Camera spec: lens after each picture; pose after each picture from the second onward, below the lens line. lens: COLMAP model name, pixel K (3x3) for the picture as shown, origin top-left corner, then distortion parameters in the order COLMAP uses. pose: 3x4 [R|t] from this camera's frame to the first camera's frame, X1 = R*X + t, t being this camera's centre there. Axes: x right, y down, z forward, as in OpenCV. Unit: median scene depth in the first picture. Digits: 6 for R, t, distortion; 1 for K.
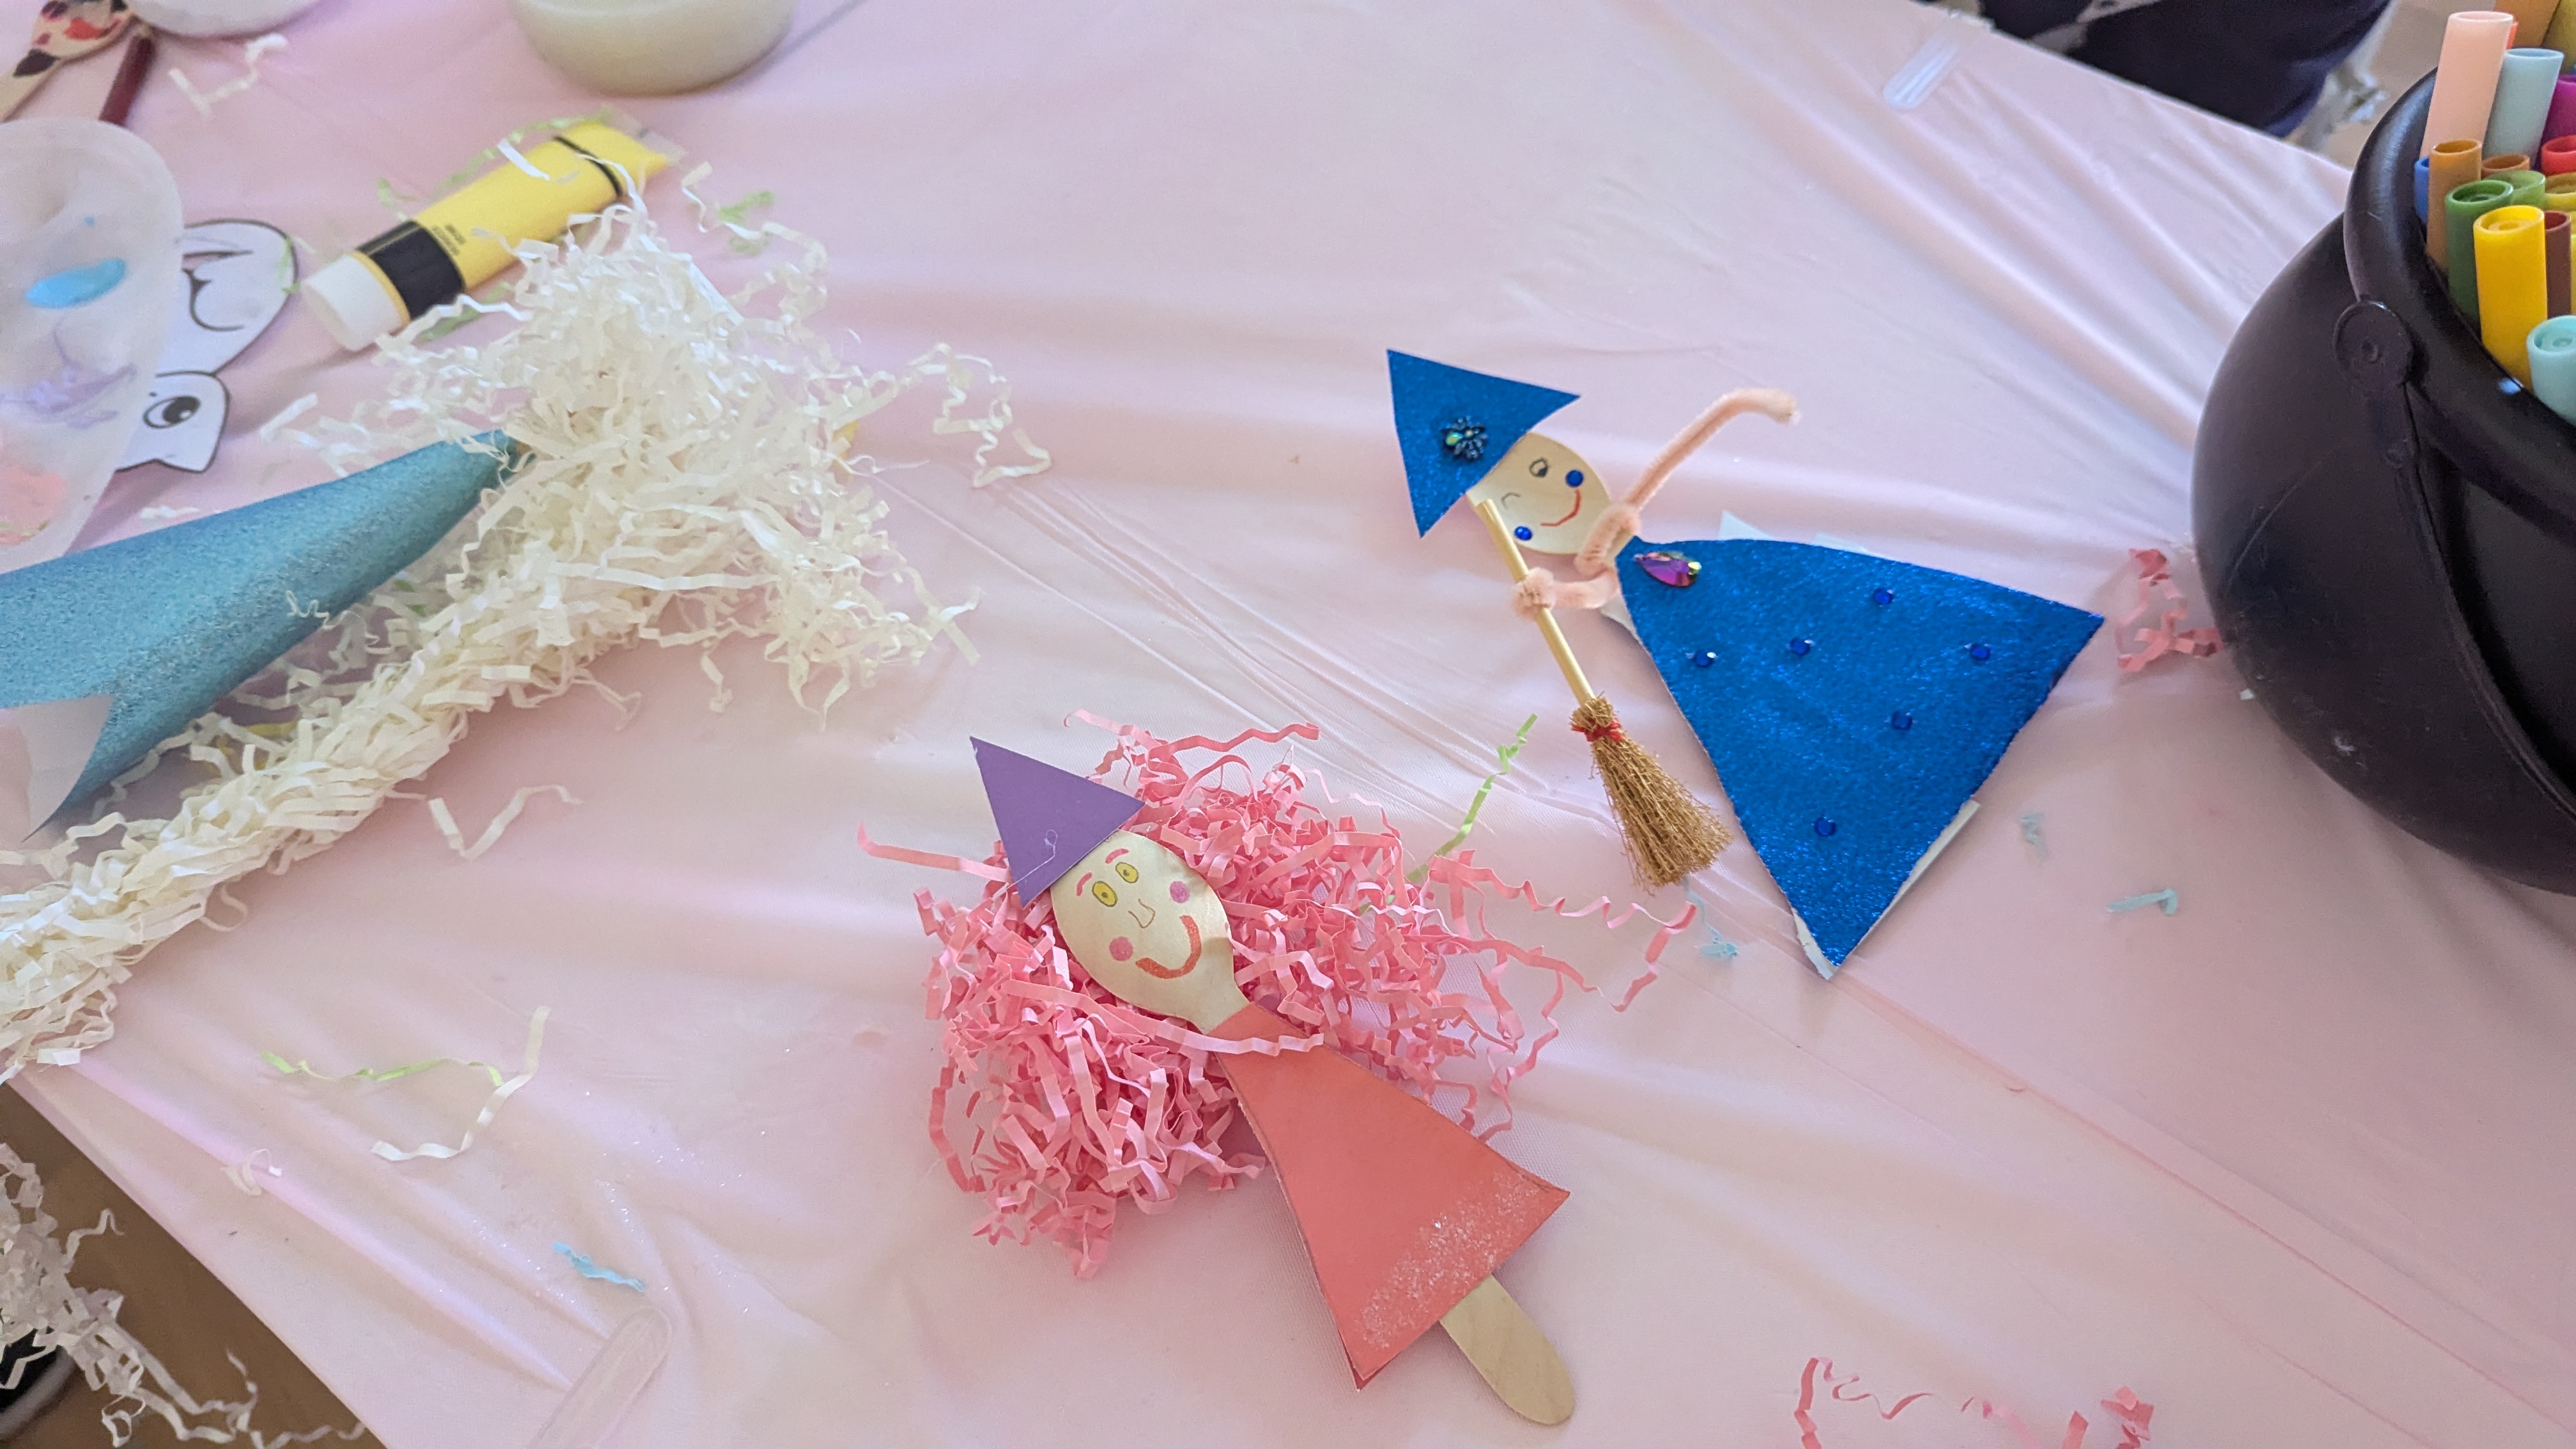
lens RADIAL K [[1686.3, 0, 1288.0], [0, 1686.3, 724.5], [0, 0, 1]] dist [0.033737, -0.001338]
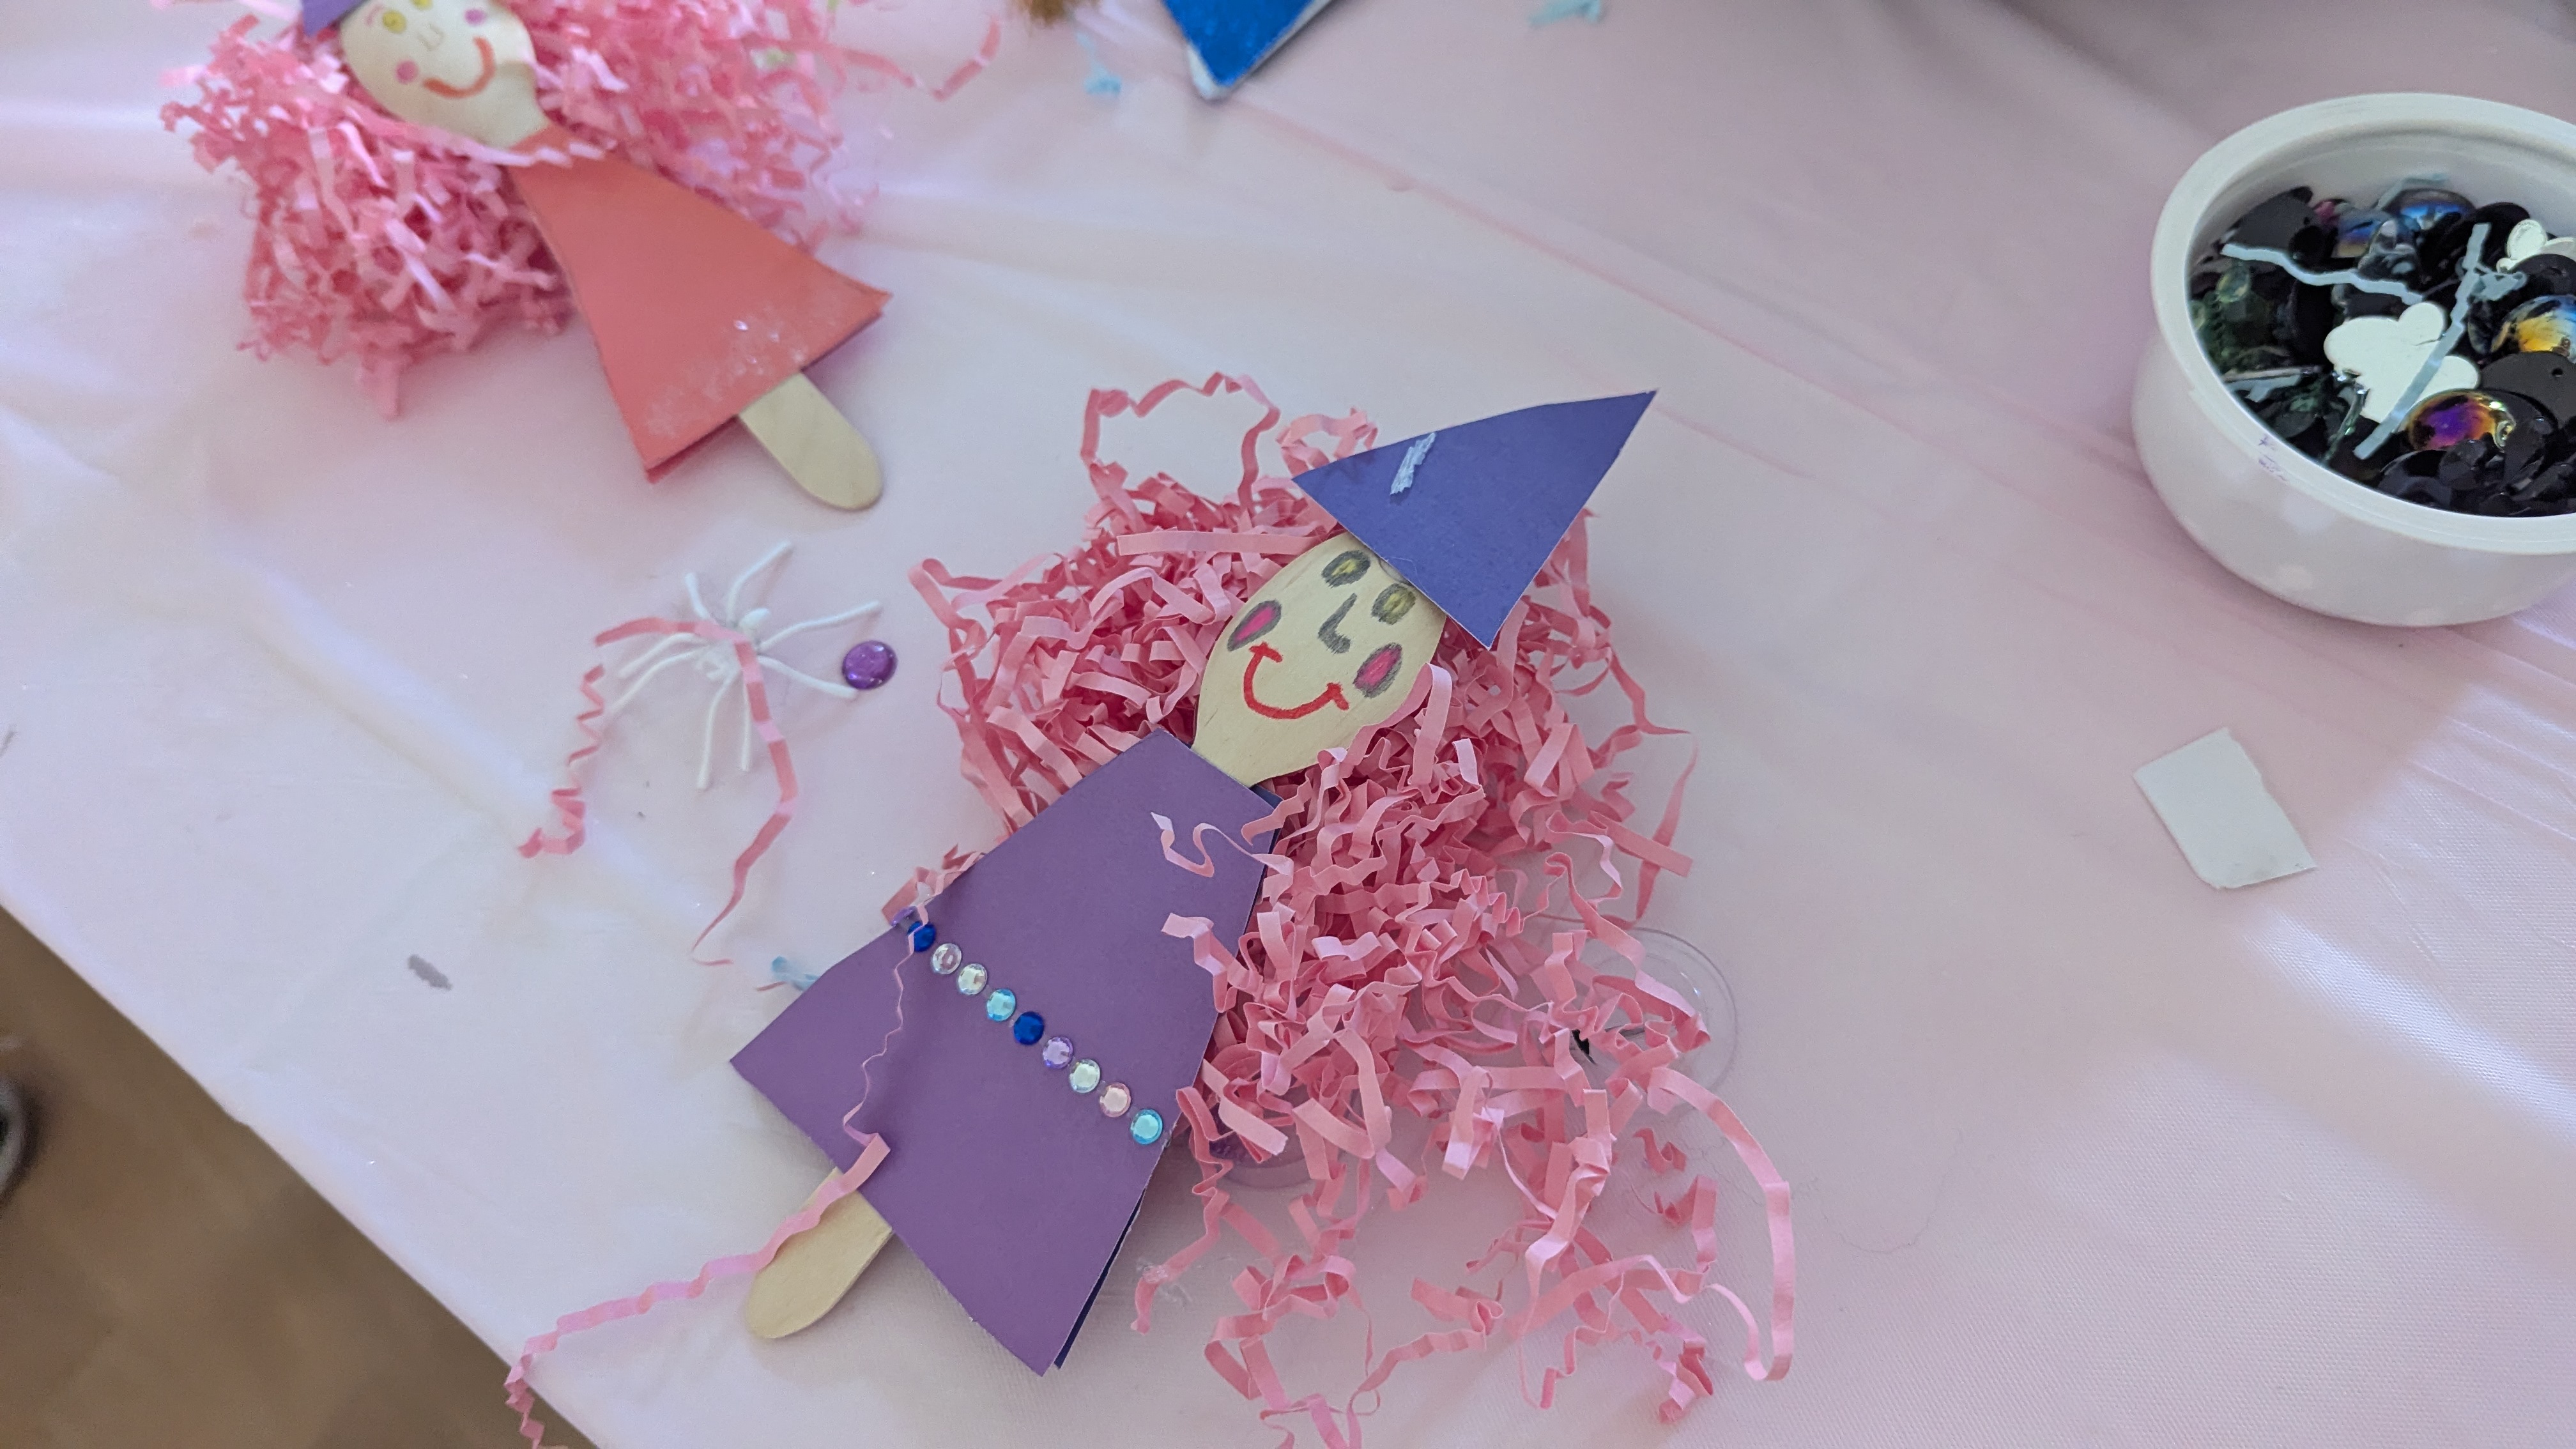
lens RADIAL K [[1686.3, 0, 1288.0], [0, 1686.3, 724.5], [0, 0, 1]] dist [0.033737, -0.001338]
pose [[0.996381, -0.055768, -0.064147, 0.427041], [0.058166, 0.997653, 0.036141, 0.488396], [0.061981, -0.039742, 0.997286, 0.077411]]
